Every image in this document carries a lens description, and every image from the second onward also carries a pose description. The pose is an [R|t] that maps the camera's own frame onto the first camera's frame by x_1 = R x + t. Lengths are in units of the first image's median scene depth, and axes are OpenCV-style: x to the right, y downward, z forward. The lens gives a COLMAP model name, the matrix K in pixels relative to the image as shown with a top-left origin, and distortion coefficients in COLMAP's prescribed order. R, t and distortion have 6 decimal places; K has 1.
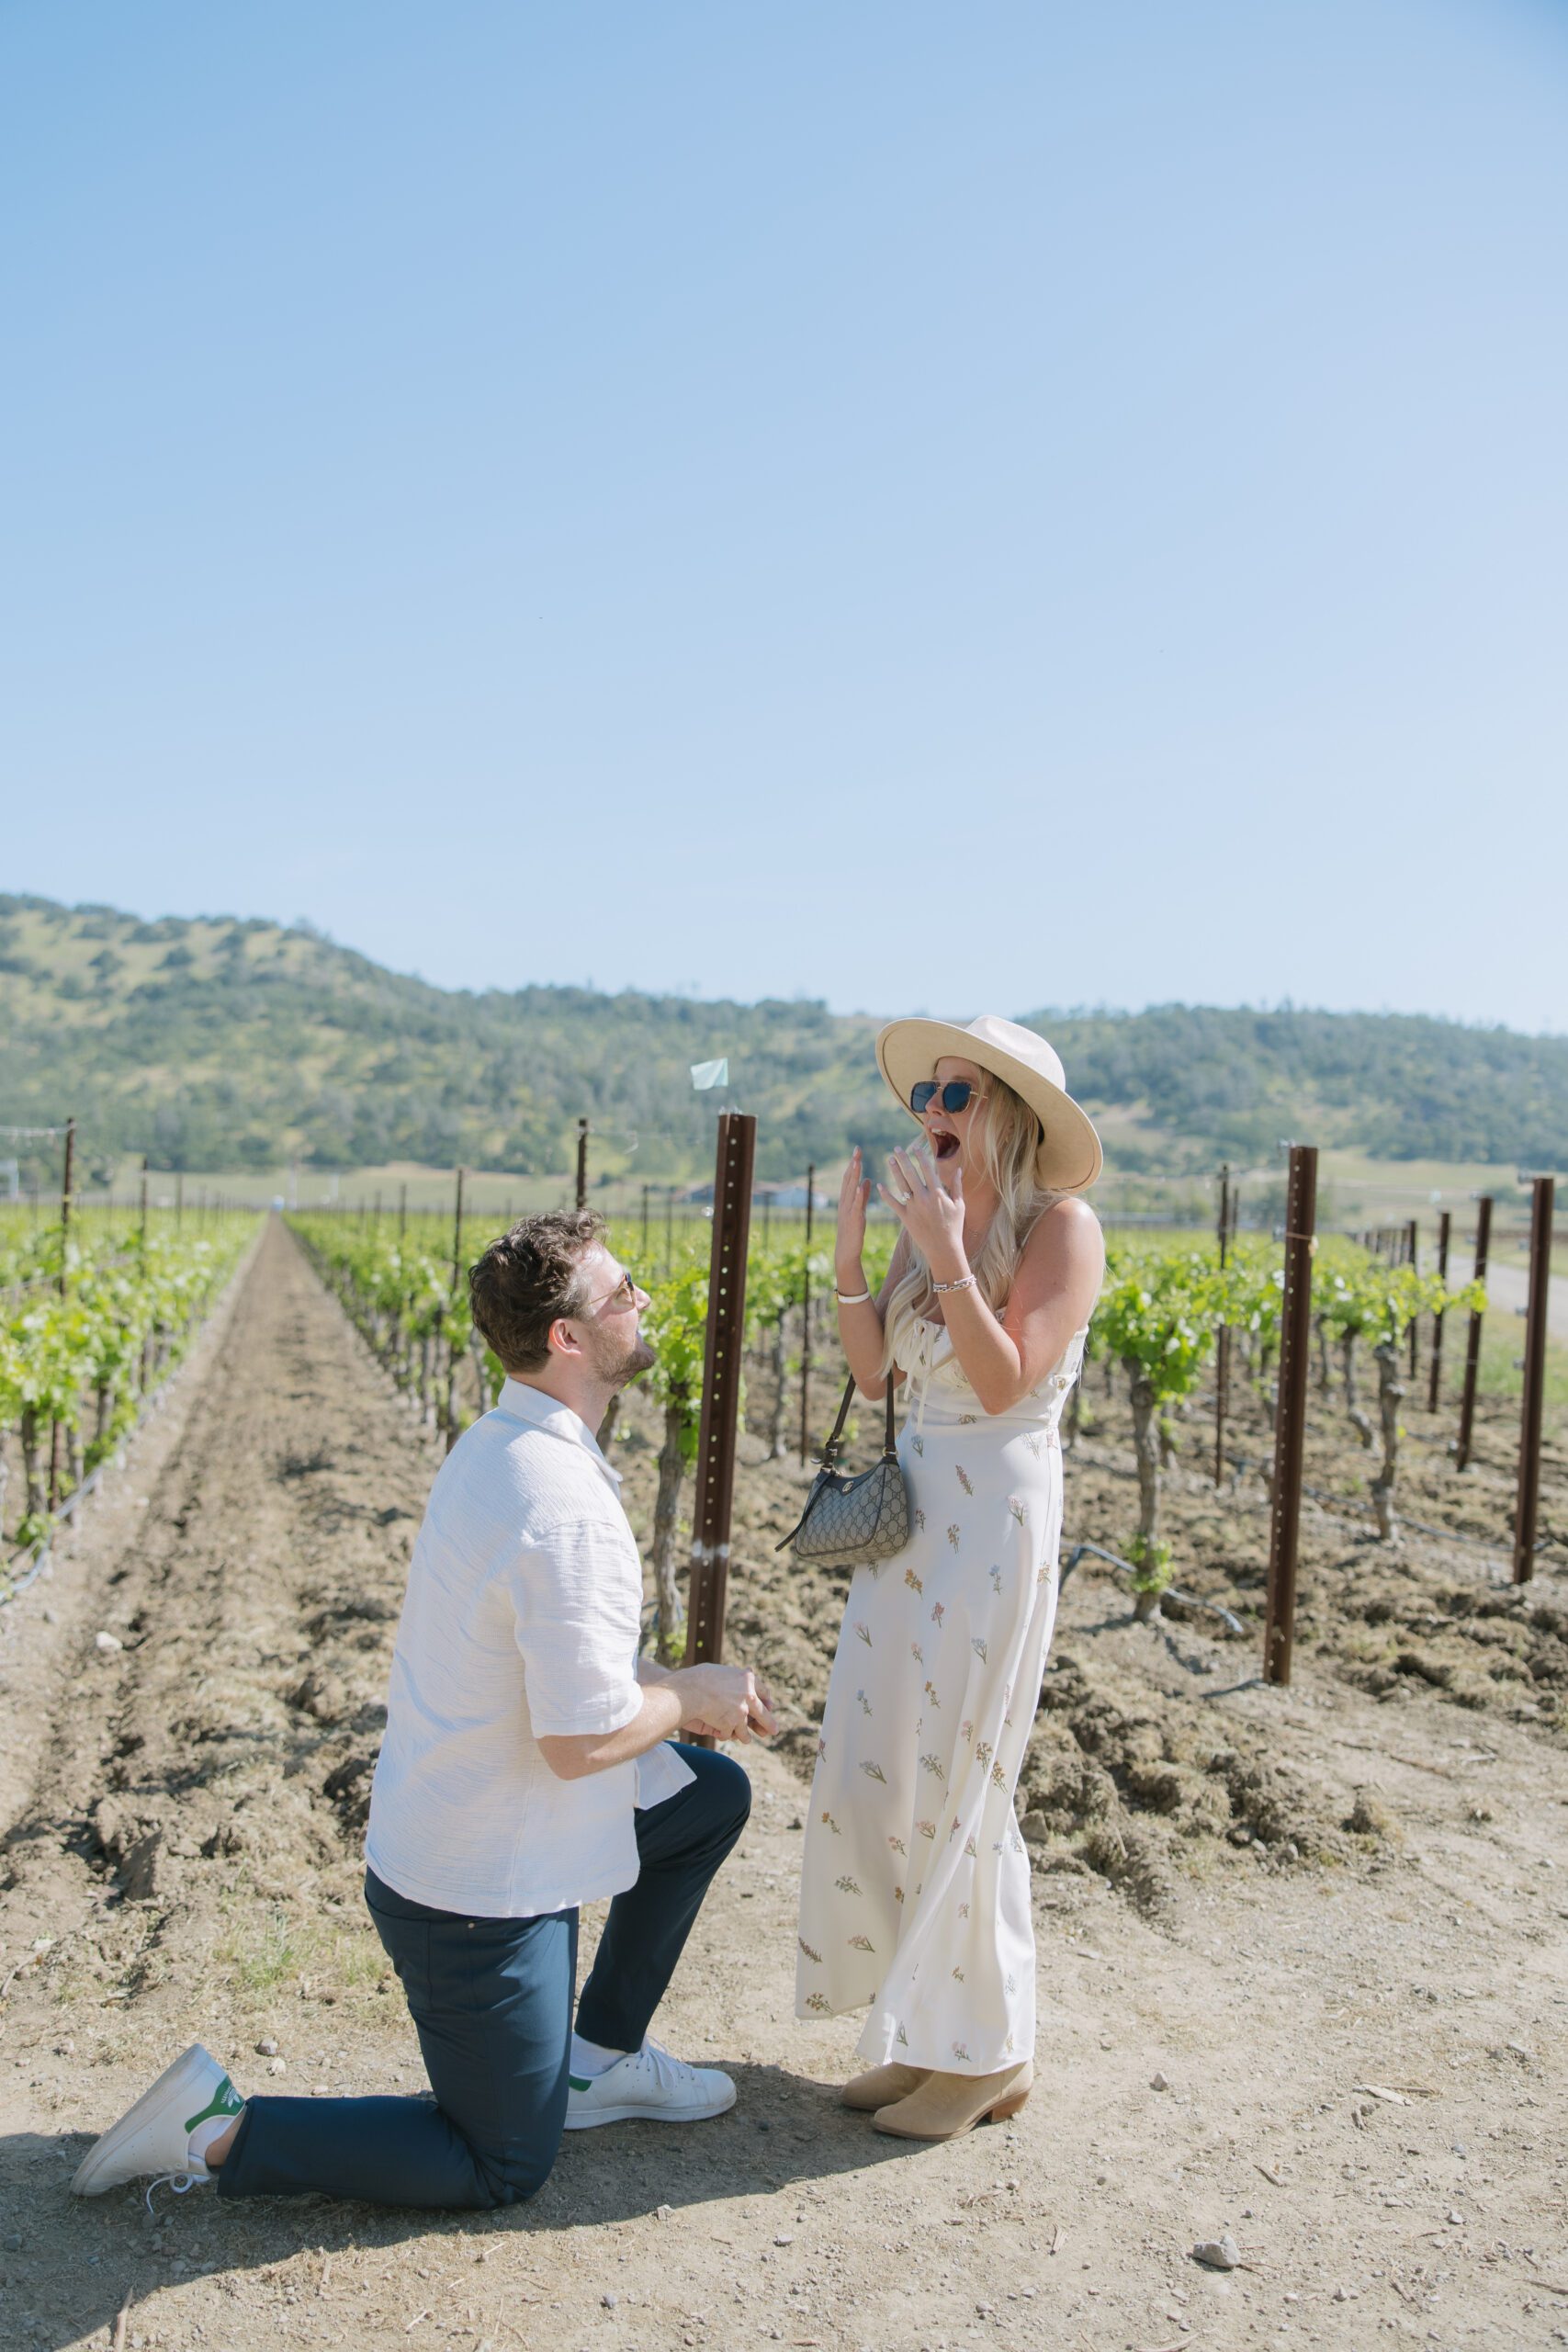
lens RADIAL K [[2018.1, 0, 738.3], [0, 2018.1, 1170.9], [0, 0, 1]] dist [0.001984, 0.008798]
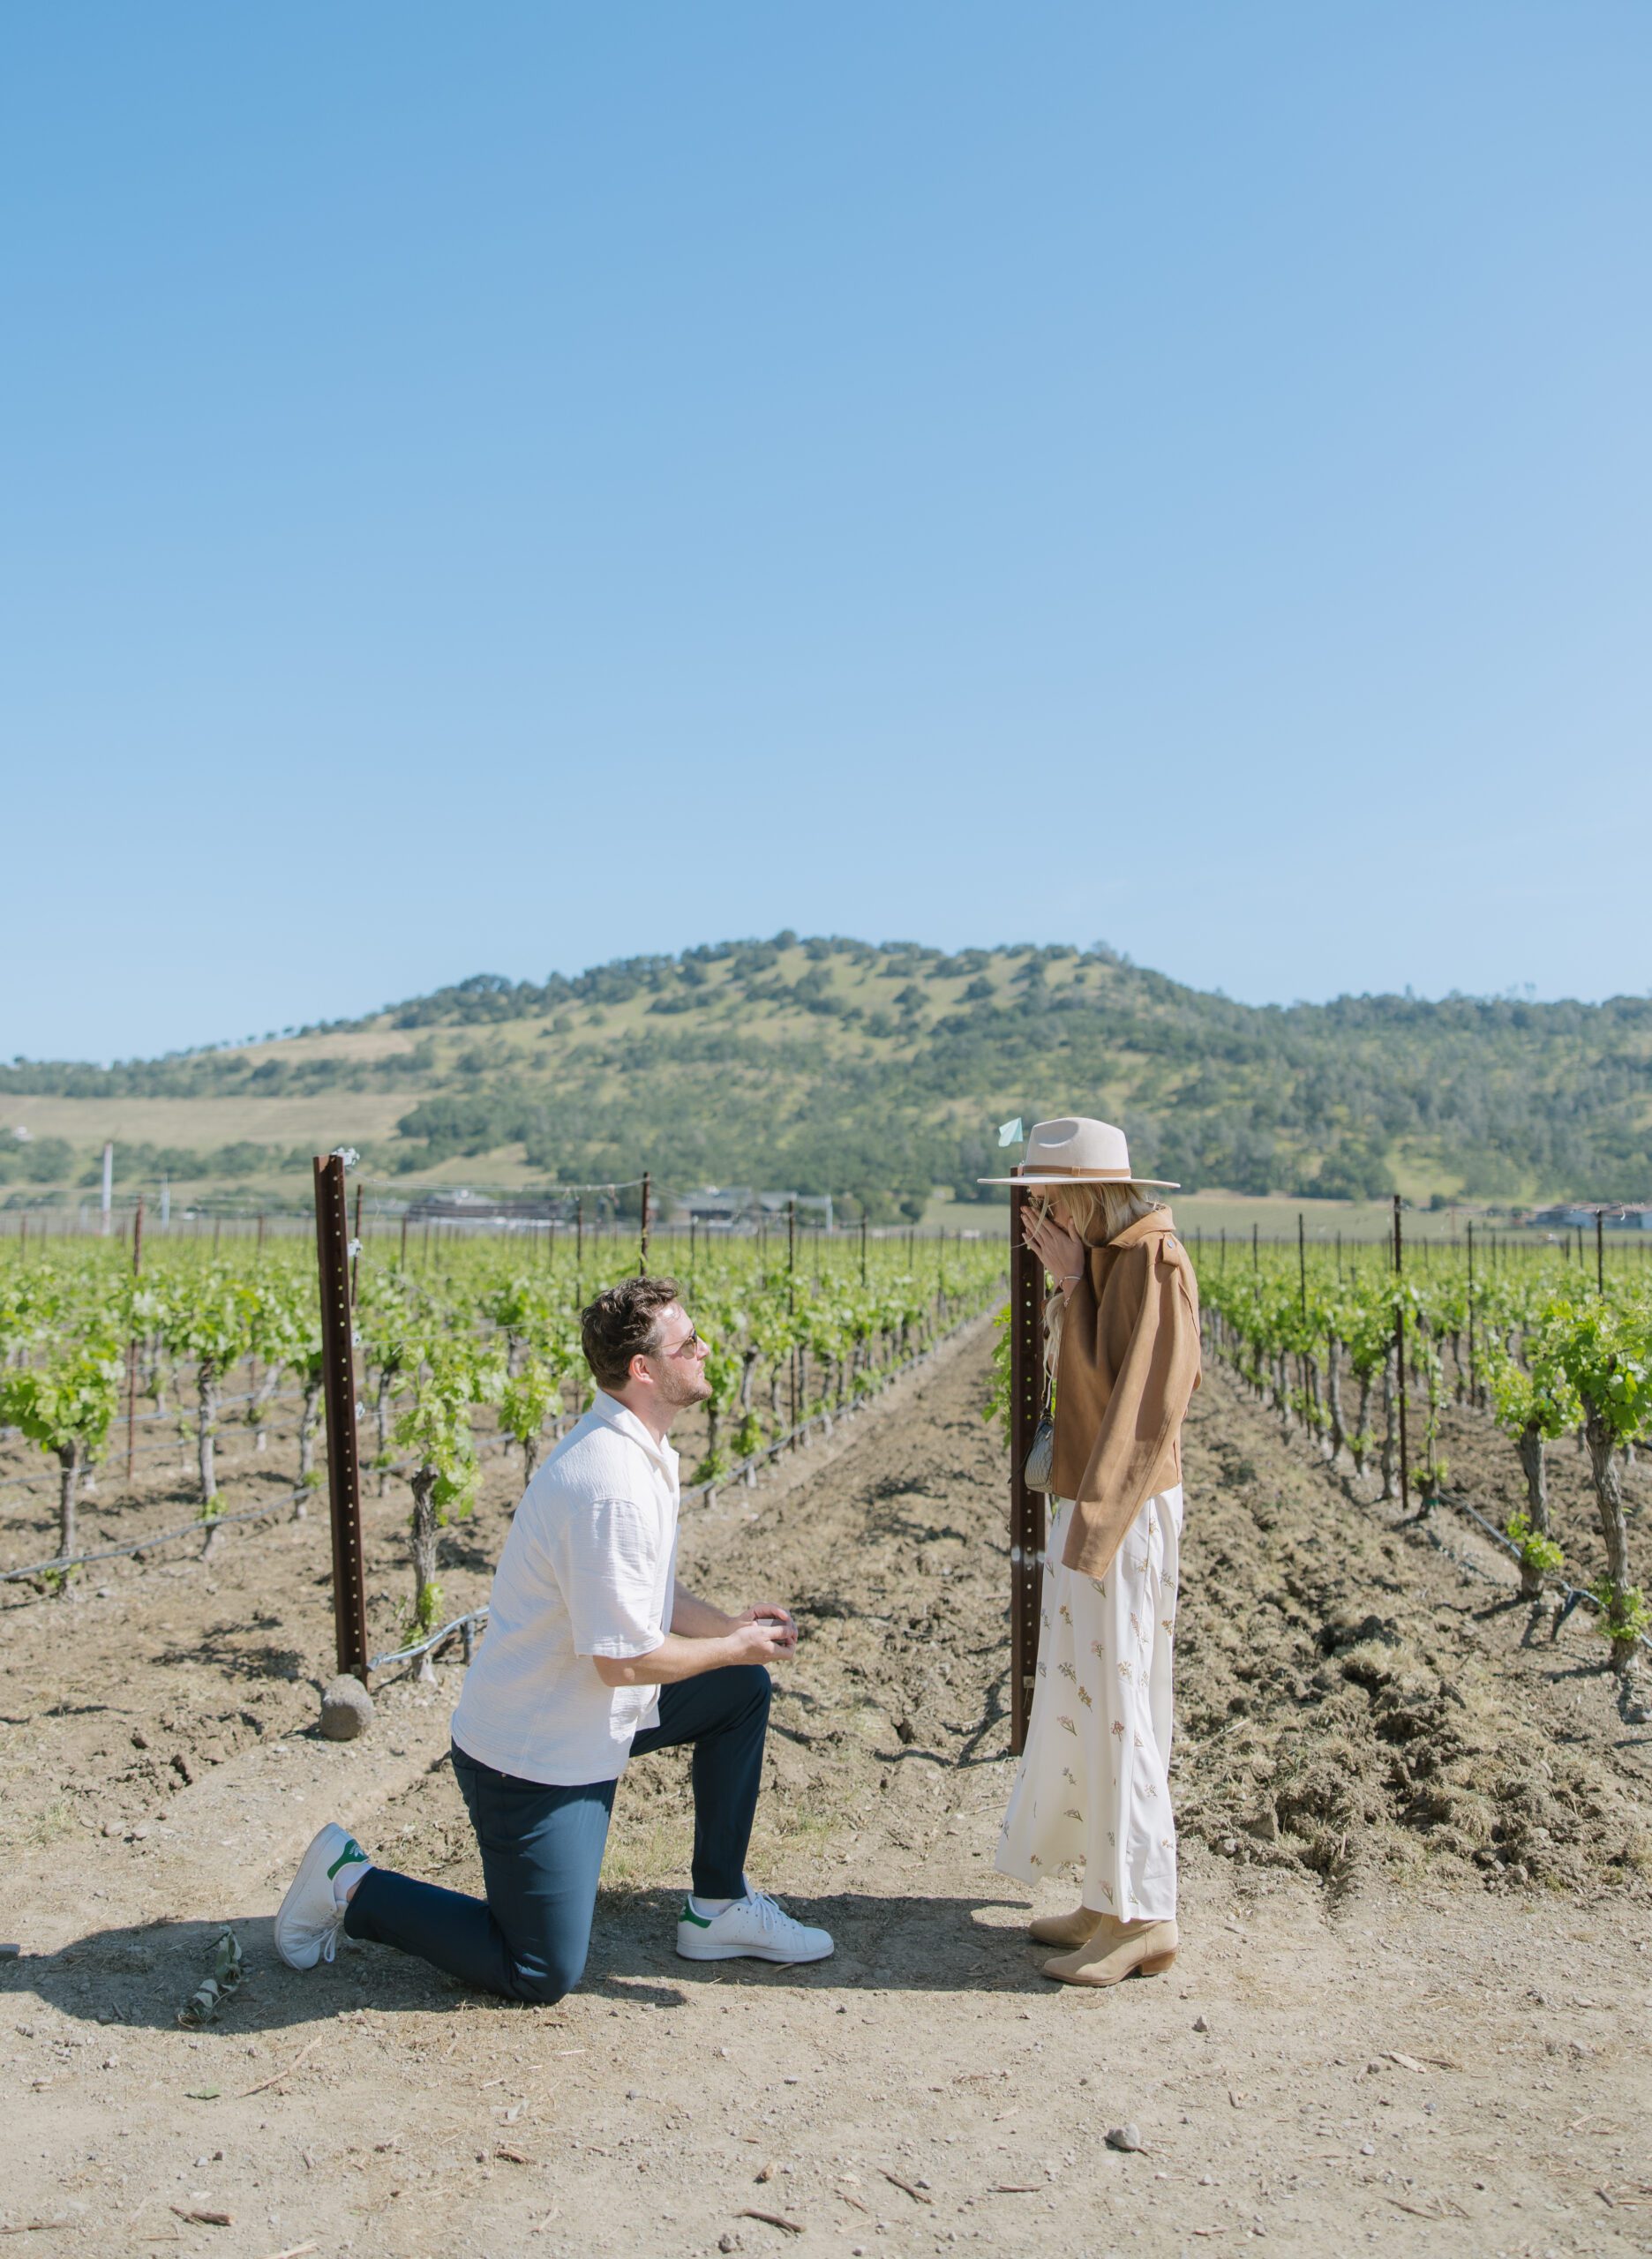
lens RADIAL K [[2085.6, 0, 754.9], [0, 2085.6, 977.9], [0, 0, 1]] dist [0.029802, -0.015360]
pose [[0.926837, -0.060411, -0.370572, 0.125178], [0.021171, 0.993809, -0.109062, -0.003406], [0.374866, 0.093238, 0.922378, -0.067890]]
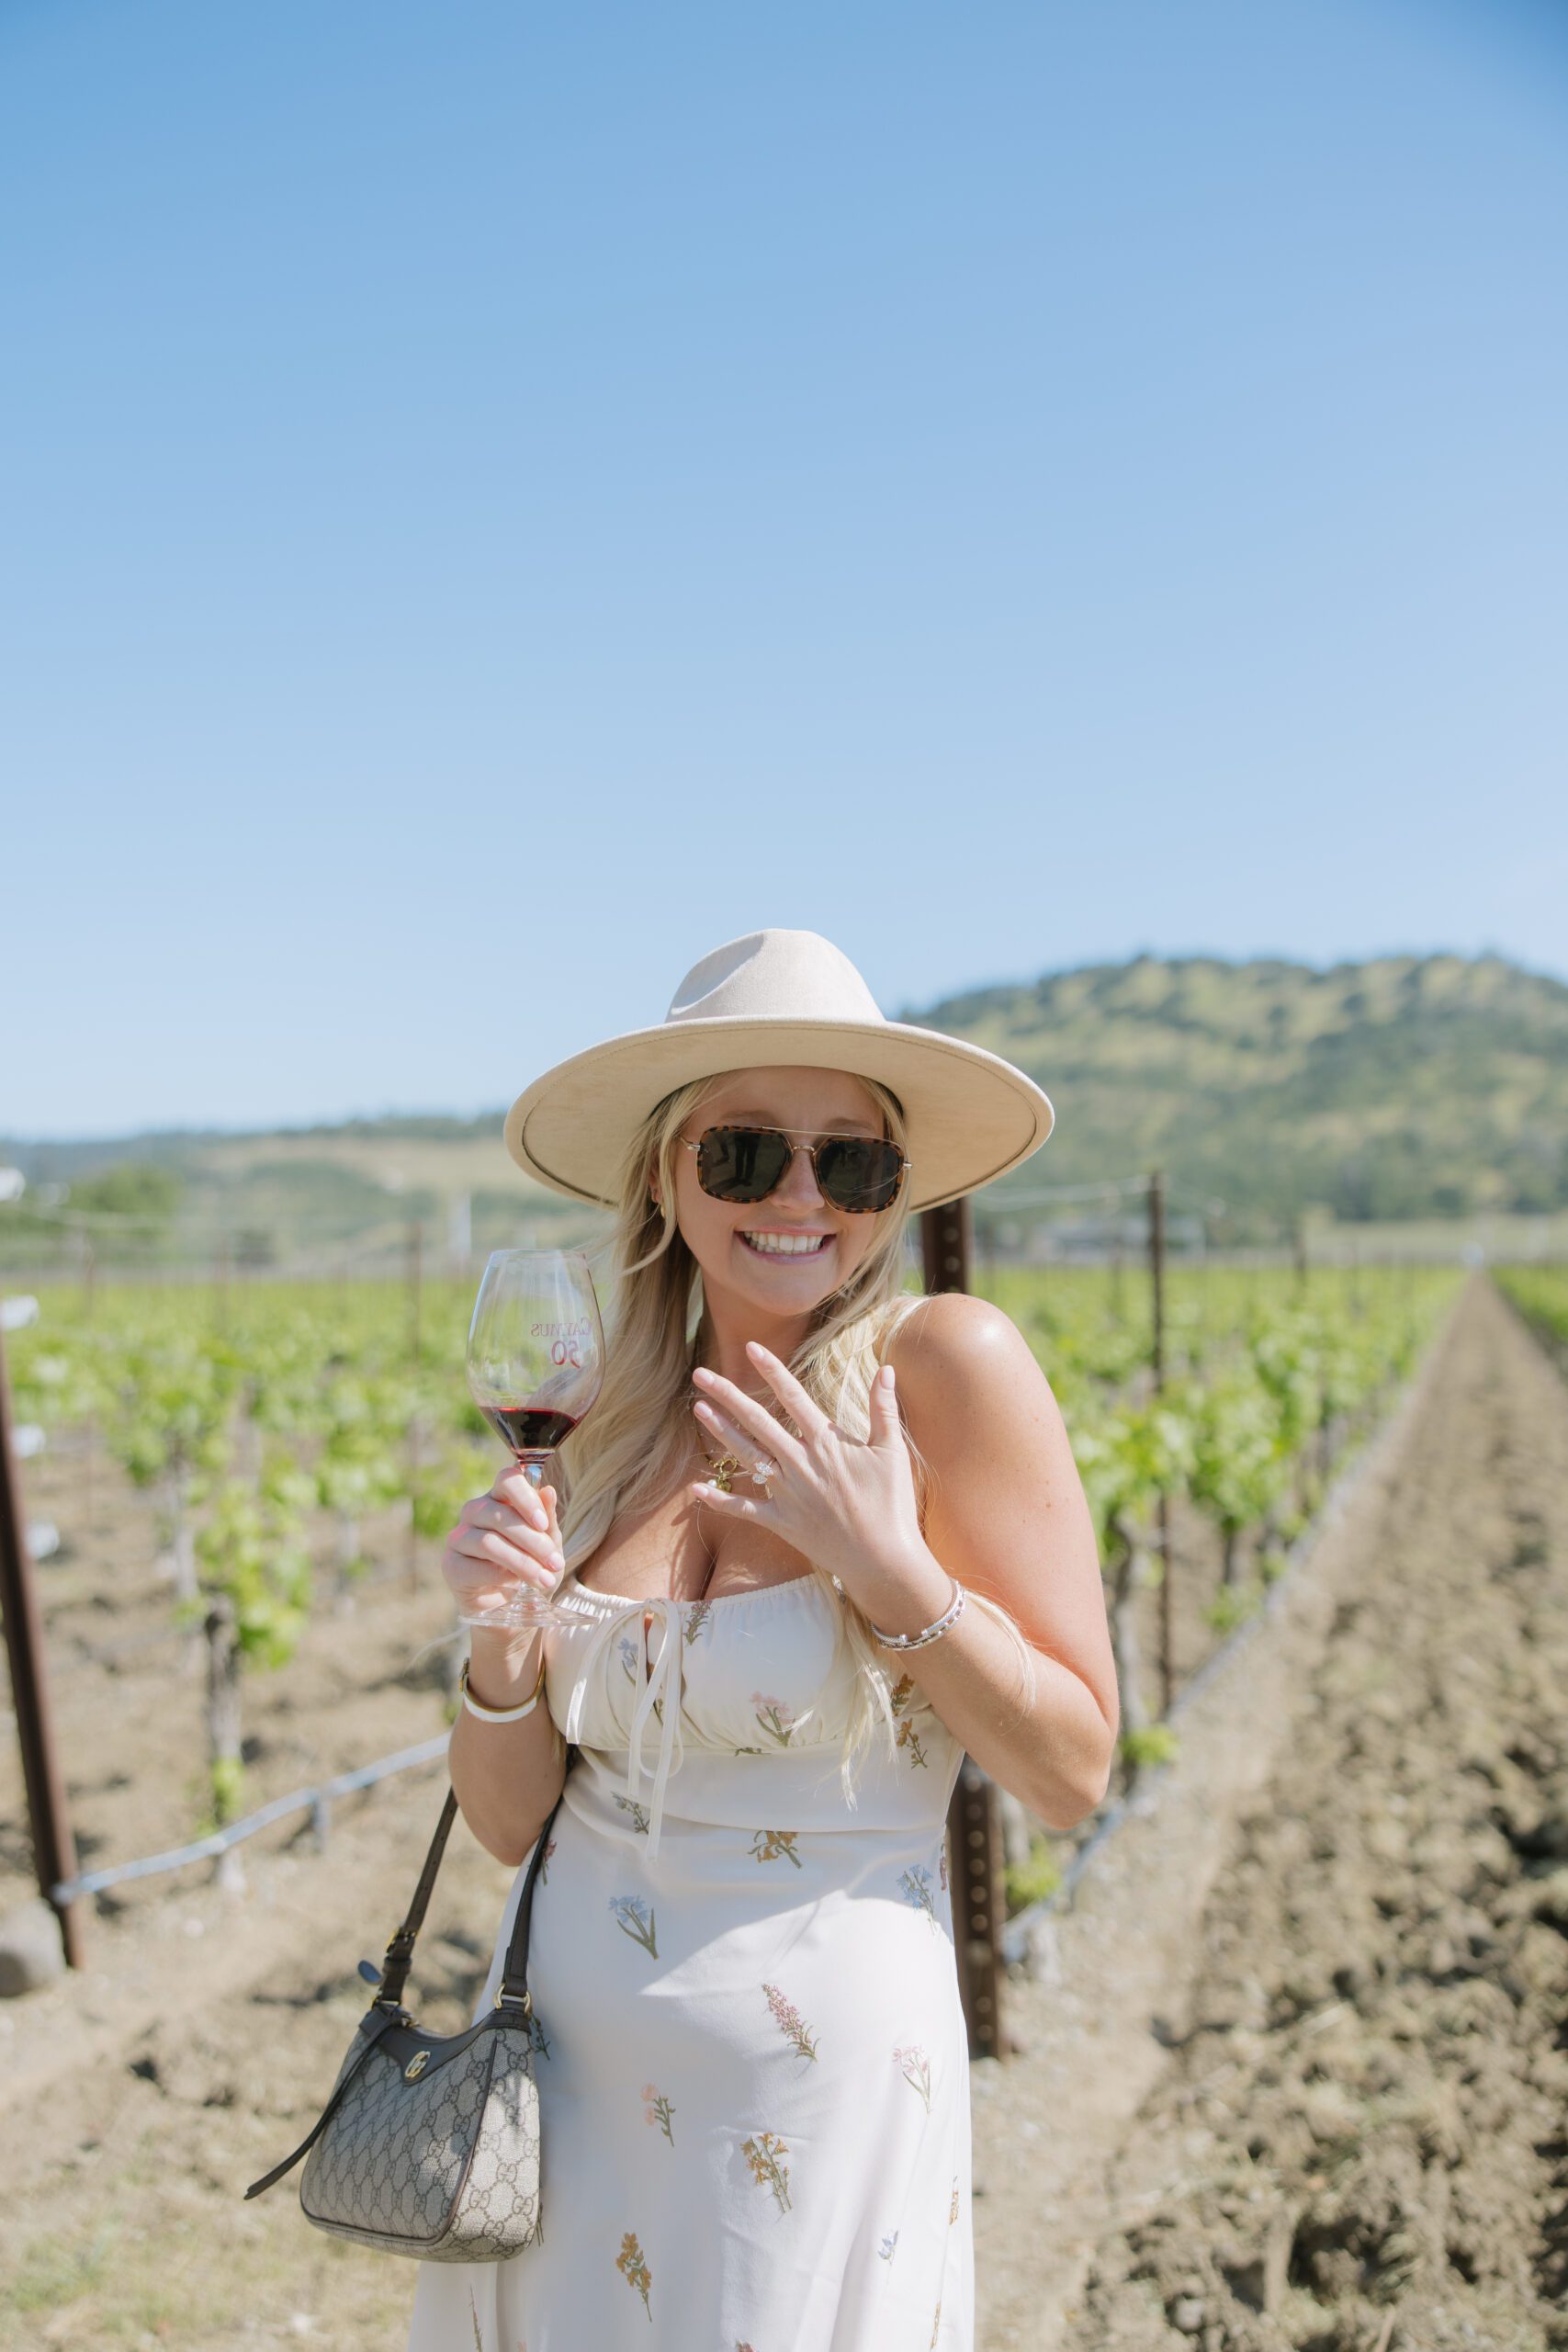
lens RADIAL K [[2125.1, 0, 727.4], [0, 2125.1, 1176.9], [0, 0, 1]] dist [0.000759, 0.004298]
pose [[0.841008, -0.057620, -0.537946, 0.142141], [0.045205, 0.998319, -0.036259, 0.000054], [0.539132, 0.006176, 0.842199, 0.131177]]
